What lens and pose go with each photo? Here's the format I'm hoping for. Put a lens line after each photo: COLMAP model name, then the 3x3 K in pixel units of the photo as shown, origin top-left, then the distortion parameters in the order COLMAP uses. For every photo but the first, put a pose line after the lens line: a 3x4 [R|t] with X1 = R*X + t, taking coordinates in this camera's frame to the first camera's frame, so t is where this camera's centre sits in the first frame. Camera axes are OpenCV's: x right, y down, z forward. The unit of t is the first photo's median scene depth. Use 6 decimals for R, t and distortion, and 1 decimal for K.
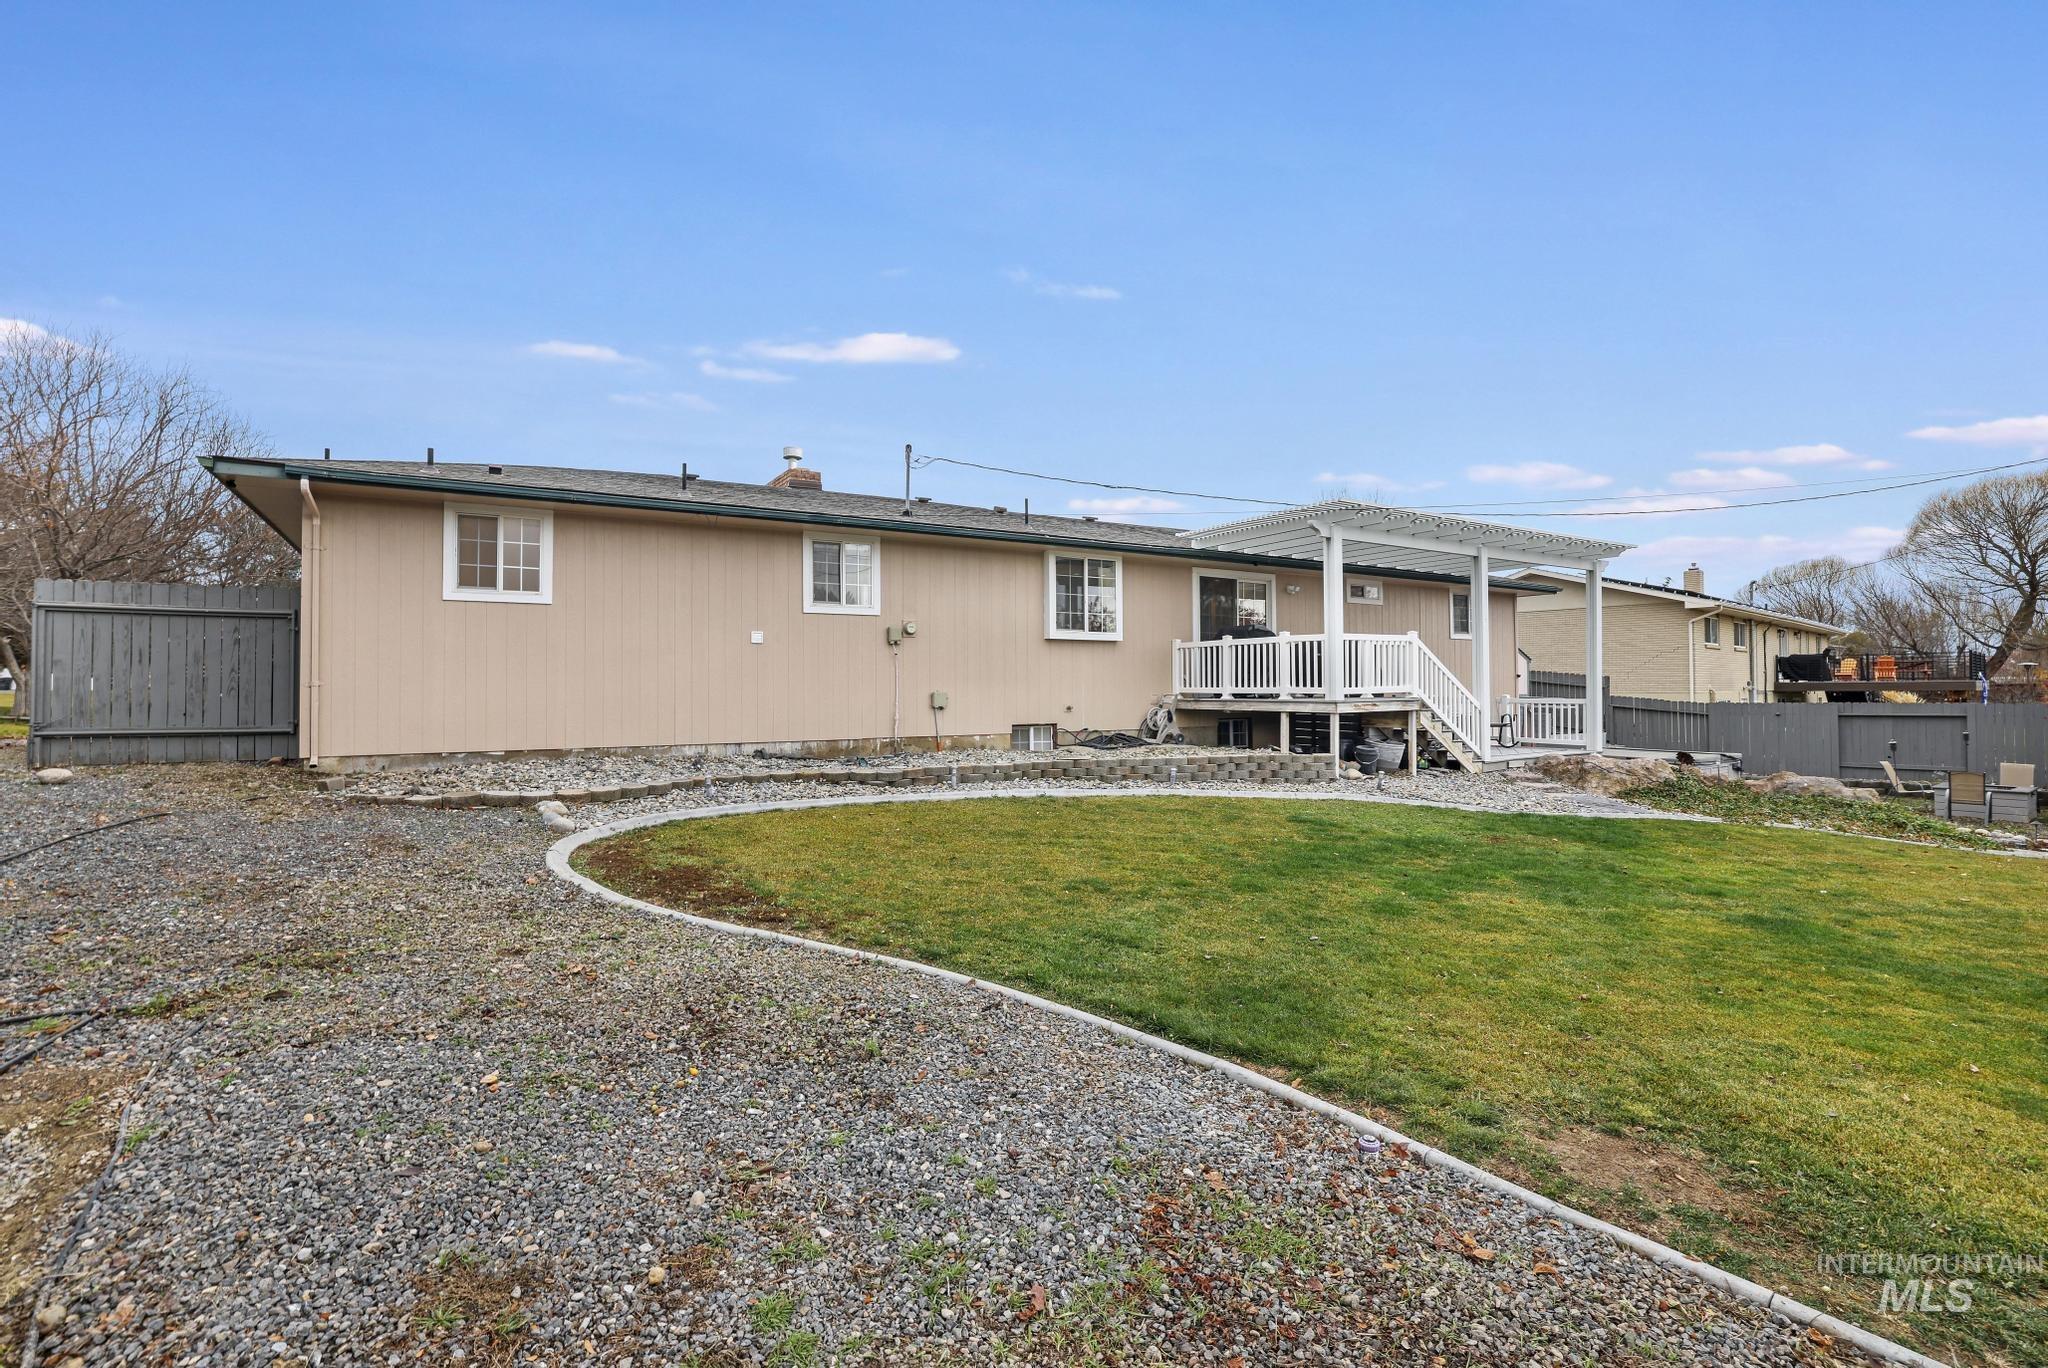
lens RADIAL K [[912.9, 0, 1016.0], [0, 912.9, 669.7], [0, 0, 1]] dist [-0.050349, 0.021156]
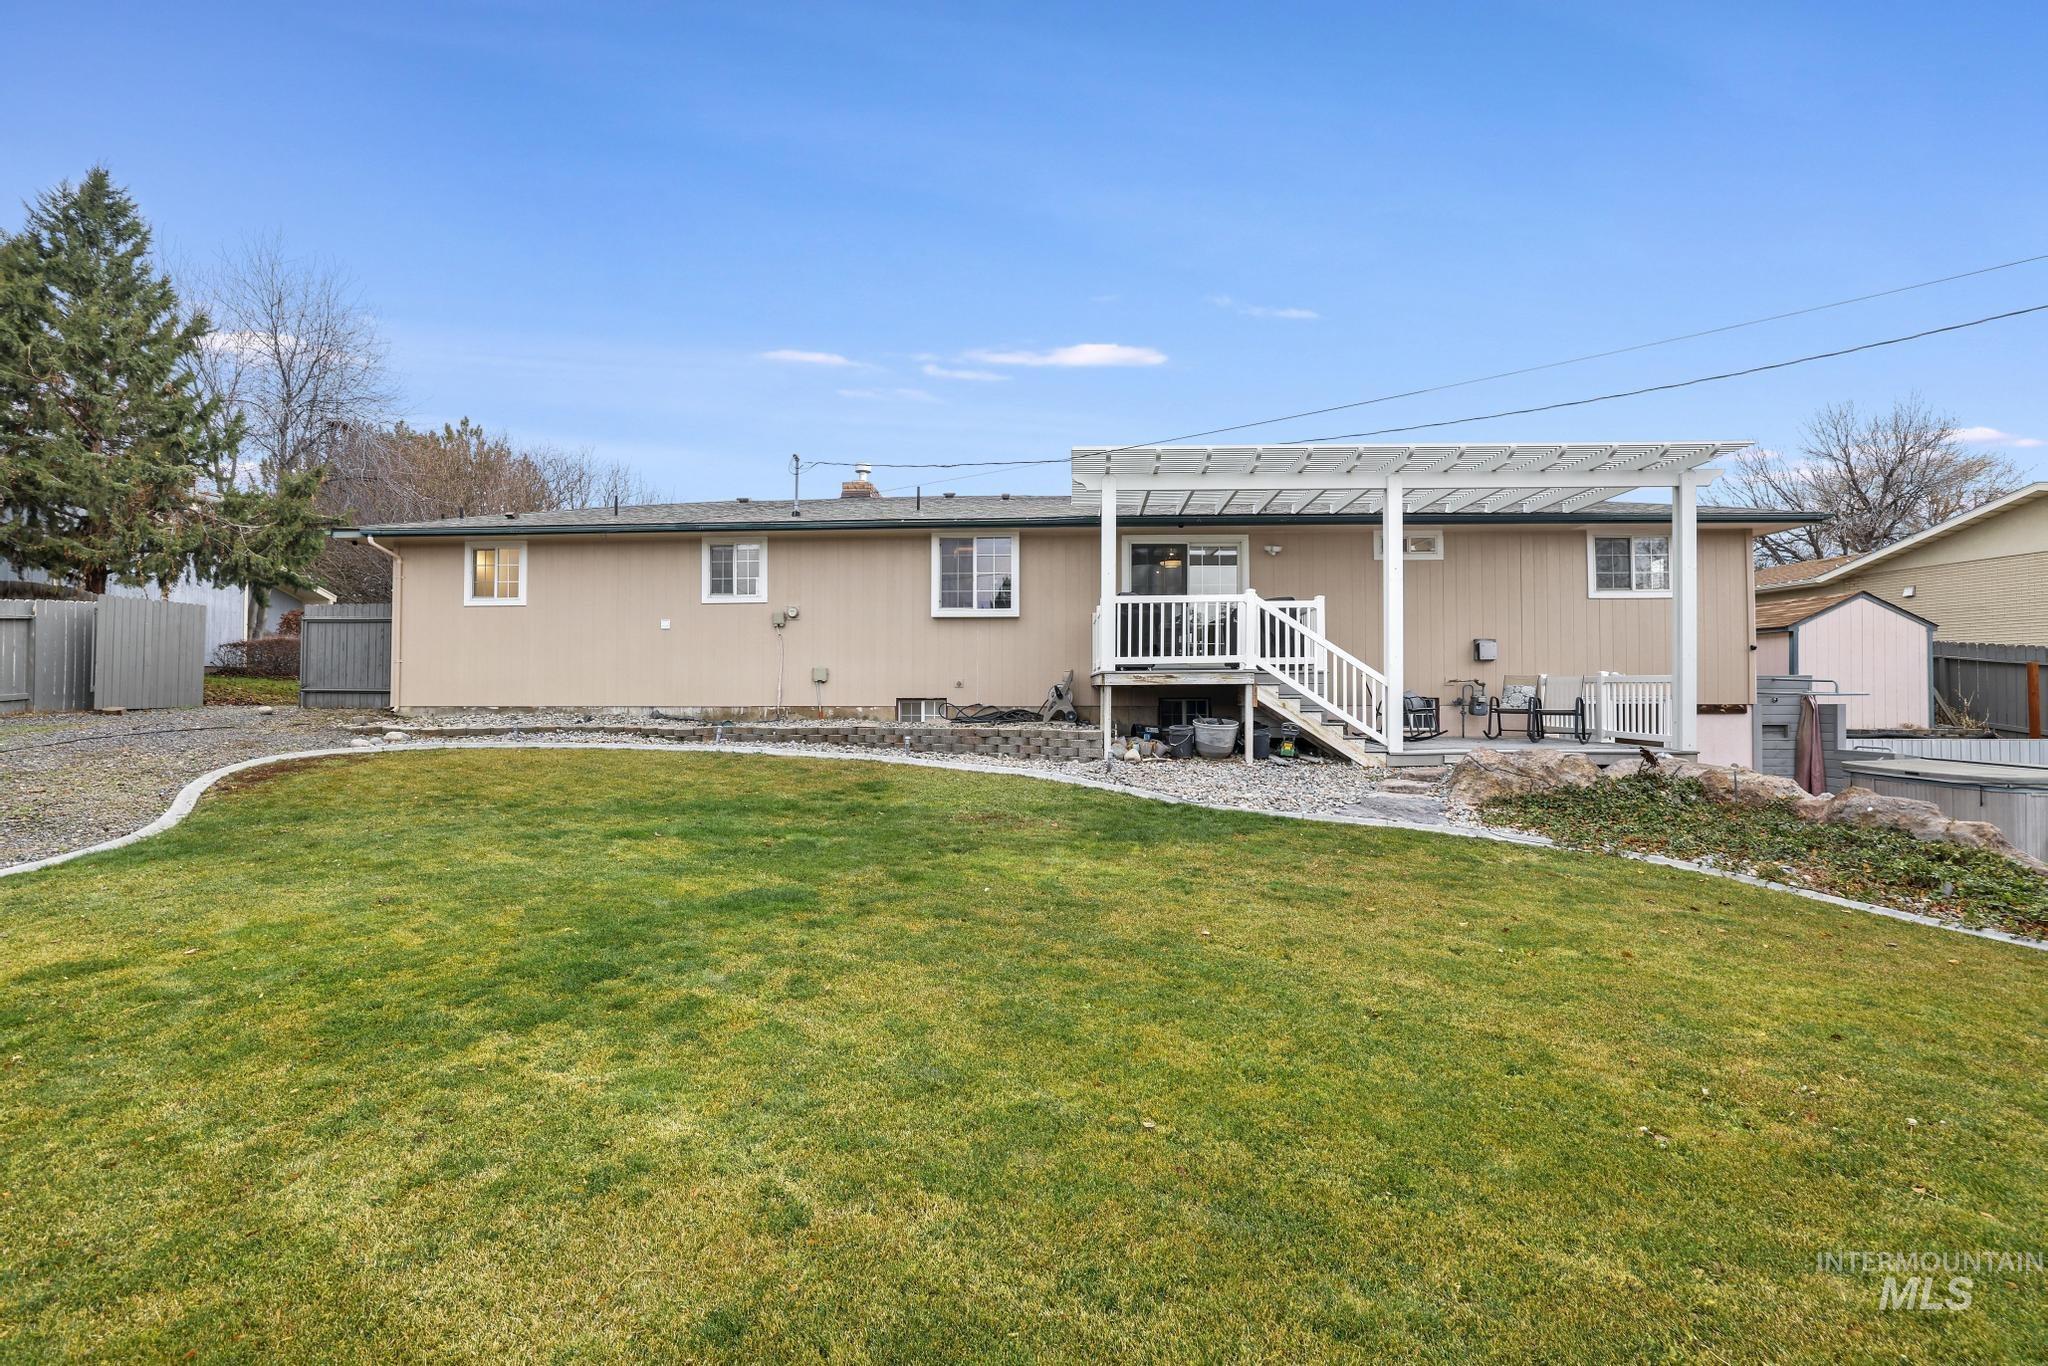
lens RADIAL K [[912.9, 0, 1016.0], [0, 912.9, 668.7], [0, 0, 1]] dist [-0.050349, 0.021156]
pose [[0.834748, -0.008598, -0.550565, 0.726139], [0.009992, 0.999950, -0.000465, 0.028365], [0.550542, -0.005113, 0.834792, 0.178942]]
